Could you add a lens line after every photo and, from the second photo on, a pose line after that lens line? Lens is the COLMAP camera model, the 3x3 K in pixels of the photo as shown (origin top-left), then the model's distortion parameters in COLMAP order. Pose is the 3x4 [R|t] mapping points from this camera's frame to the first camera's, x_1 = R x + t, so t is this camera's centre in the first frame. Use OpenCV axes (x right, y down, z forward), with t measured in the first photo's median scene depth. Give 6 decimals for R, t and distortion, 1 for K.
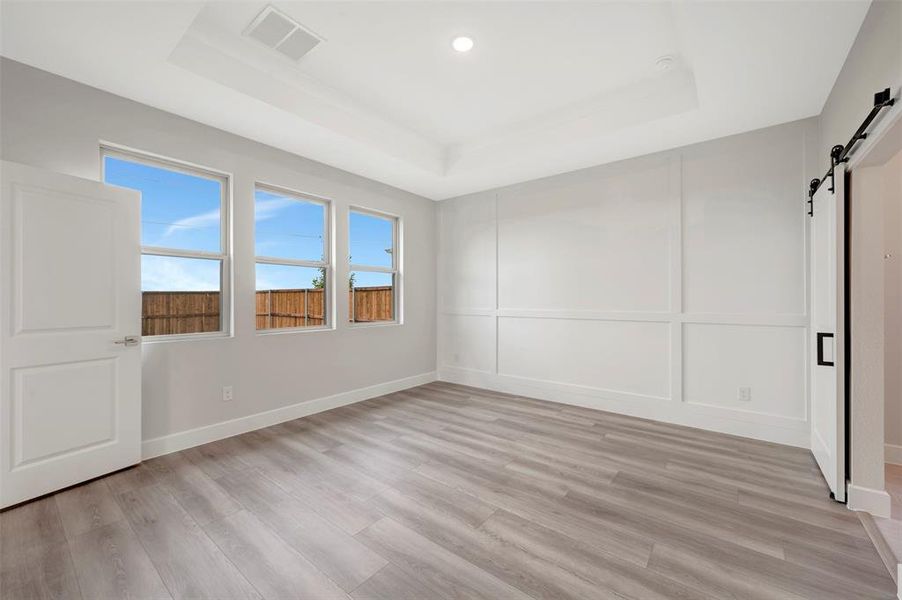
lens RADIAL K [[355.9, 0, 451.4], [0, 355.9, 298.5], [0, 0, 1]] dist [0.001032, 0.000106]
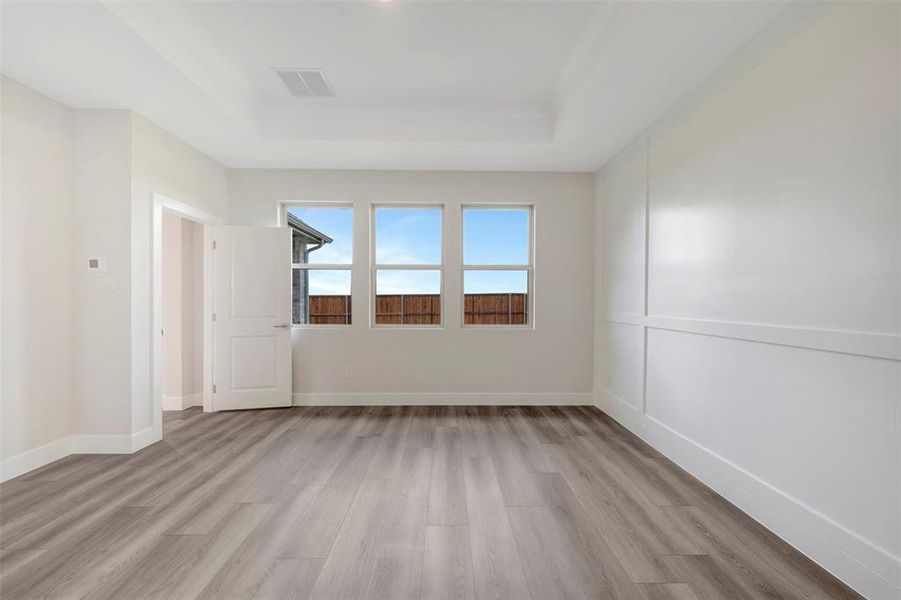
lens RADIAL K [[355.5, 0, 450.9], [0, 355.5, 298.5], [0, 0, 1]] dist [0.001032, 0.000106]
pose [[0.636017, -0.001358, -0.771674, 0.534704], [-0.001020, 0.999996, -0.002600, 0.000058], [0.771674, 0.002441, 0.636013, 0.399226]]
